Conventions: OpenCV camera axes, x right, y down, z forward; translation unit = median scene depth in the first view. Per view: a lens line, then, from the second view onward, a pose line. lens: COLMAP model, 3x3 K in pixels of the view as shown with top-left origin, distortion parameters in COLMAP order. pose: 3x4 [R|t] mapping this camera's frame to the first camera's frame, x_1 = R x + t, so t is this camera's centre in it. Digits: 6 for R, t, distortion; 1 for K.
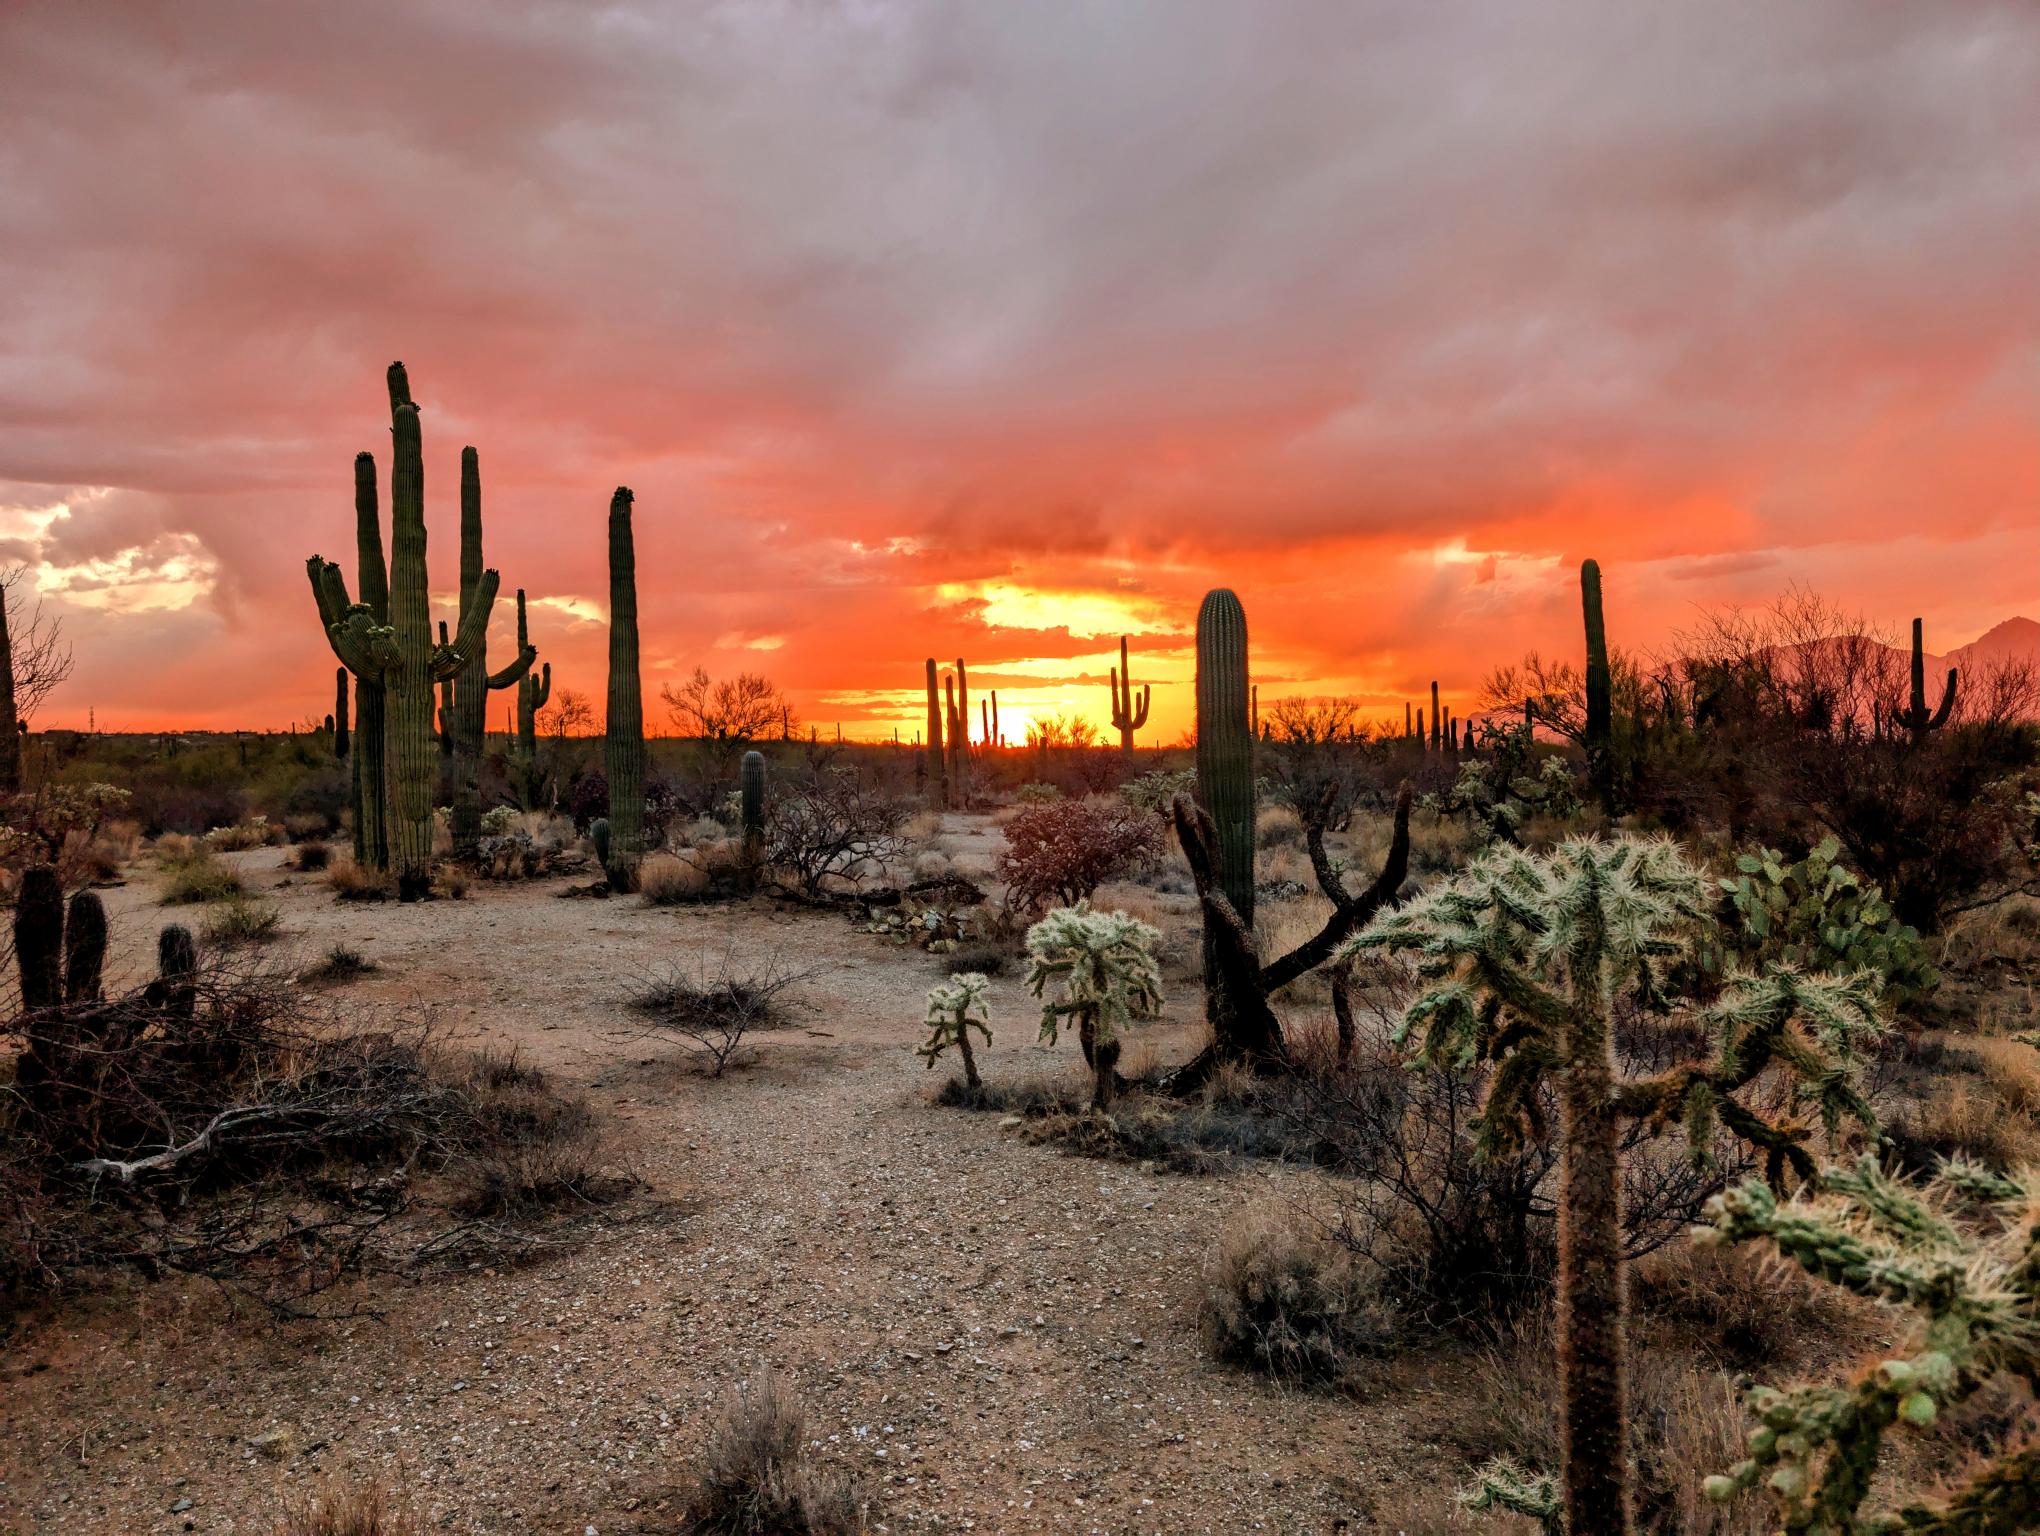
lens RADIAL K [[1435.7, 0, 1014.4], [0, 1435.7, 768.9], [0, 0, 1]] dist [0.092226, -0.134690]
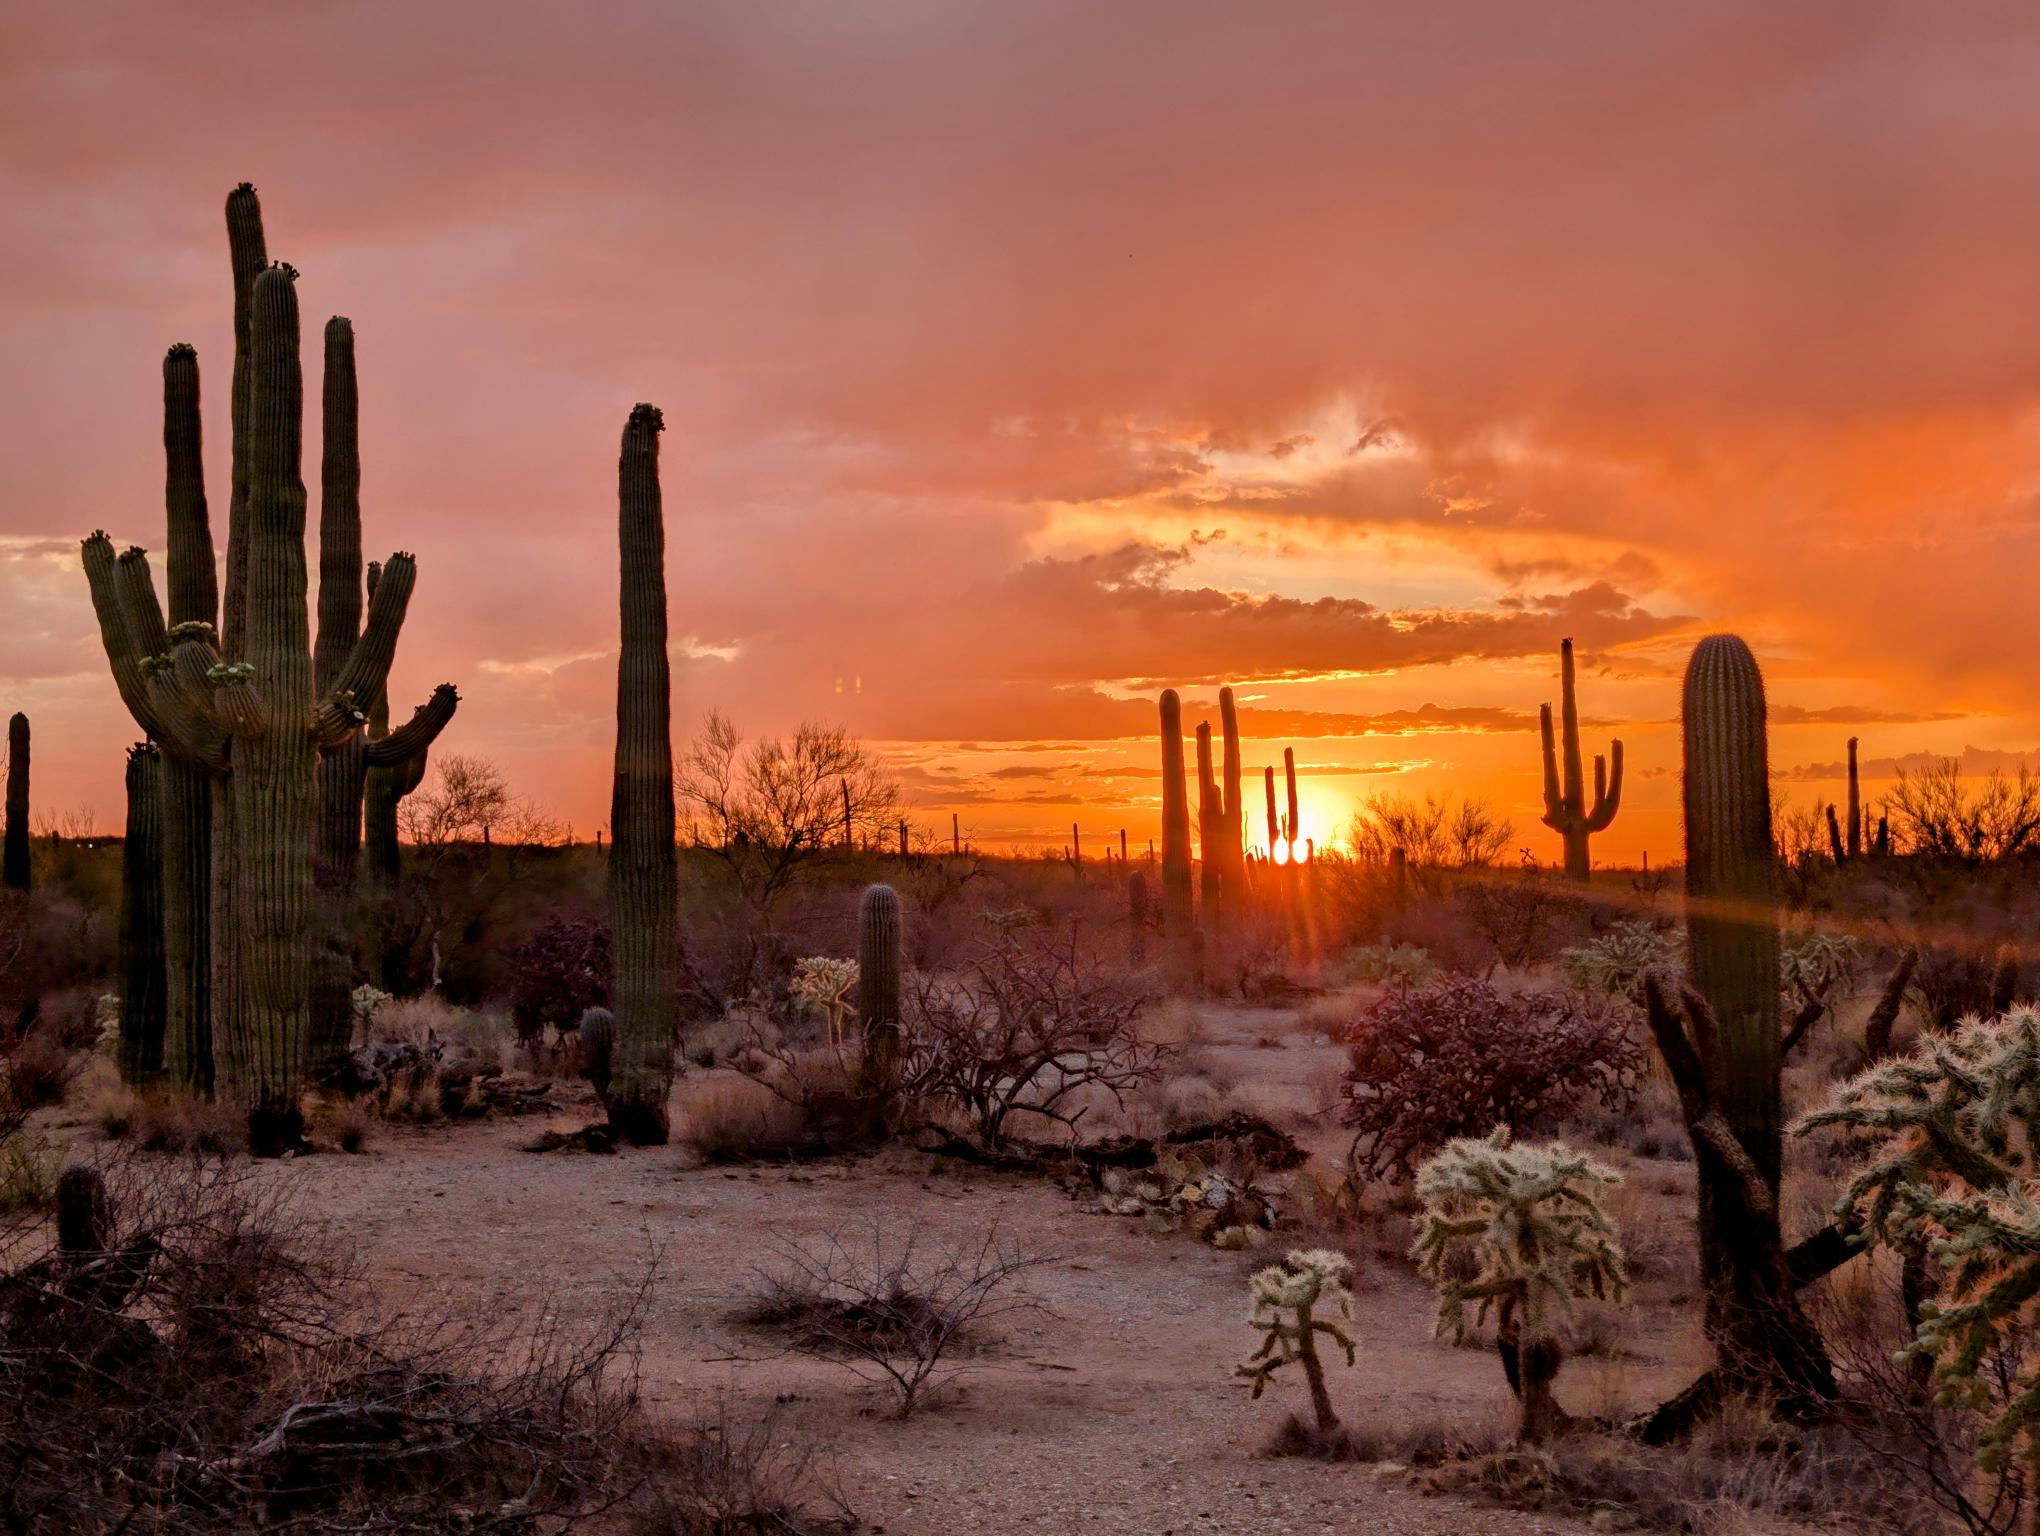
lens RADIAL K [[3102.0, 0, 1069.3], [0, 3102.0, 774.0], [0, 0, 1]] dist [0.240278, -0.954652]
pose [[0.996567, -0.001156, -0.082783, -0.012772], [-0.002525, 0.999013, -0.044344, -0.002291], [0.082753, 0.044401, 0.995581, -0.185013]]
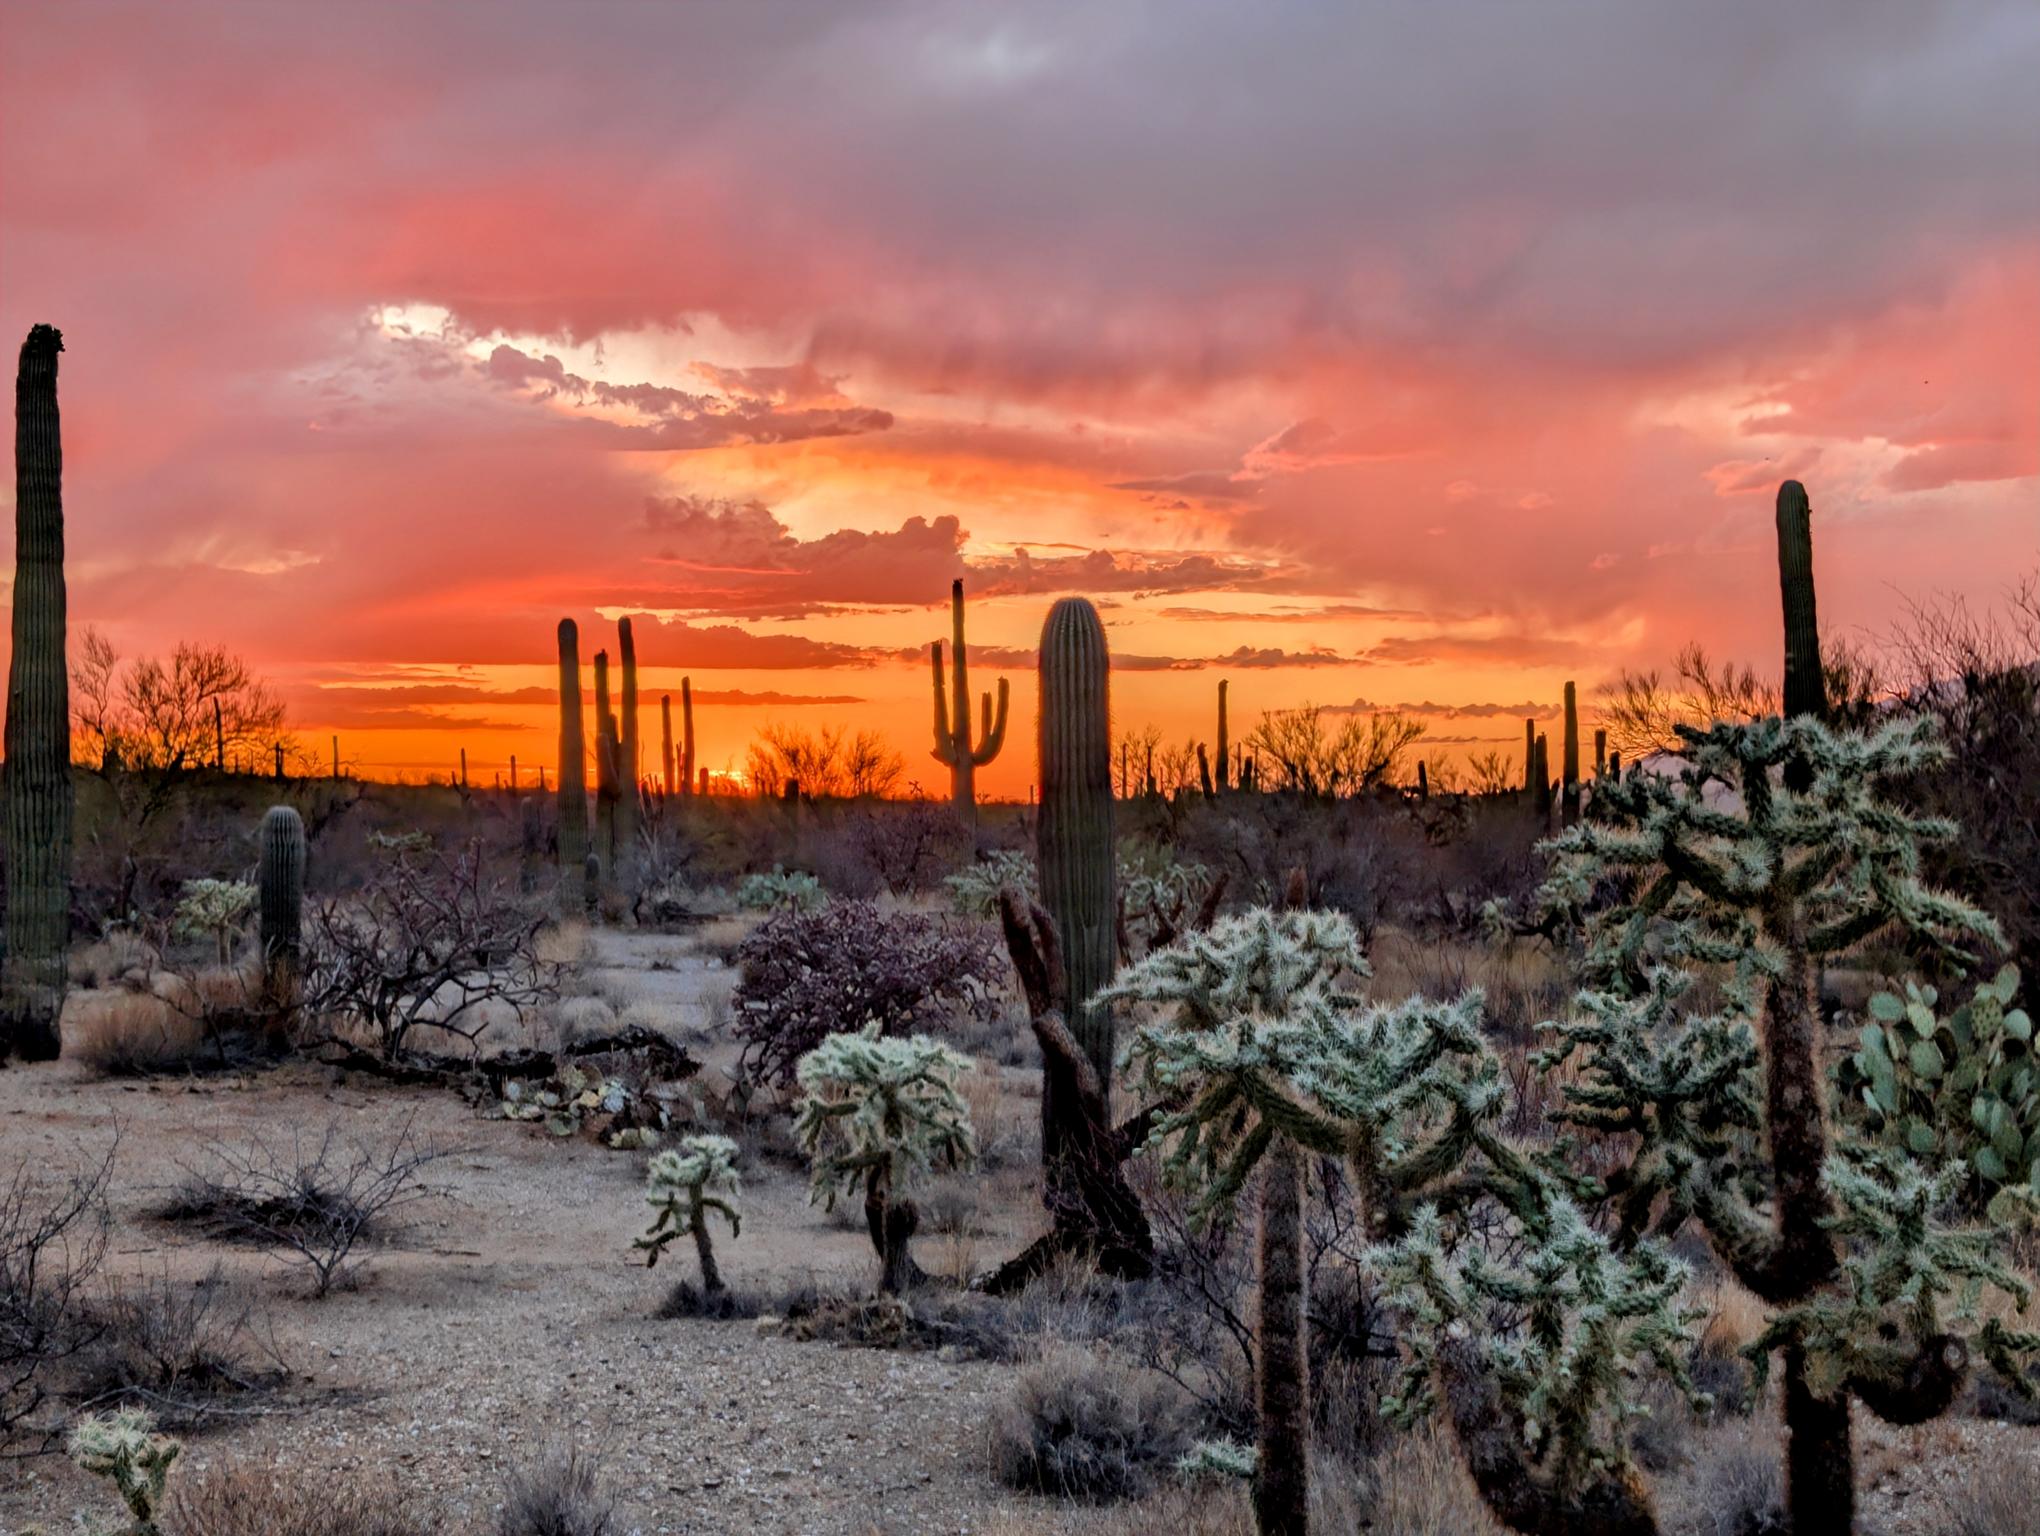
lens RADIAL K [[3115.4, 0, 1054.2], [0, 3115.4, 773.3], [0, 0, 1]] dist [0.241973, -0.860932]
pose [[0.994246, 0.017130, 0.105739, -0.013961], [-0.014708, 0.999612, -0.023642, -0.000776], [-0.106103, 0.021950, 0.994113, -0.270286]]
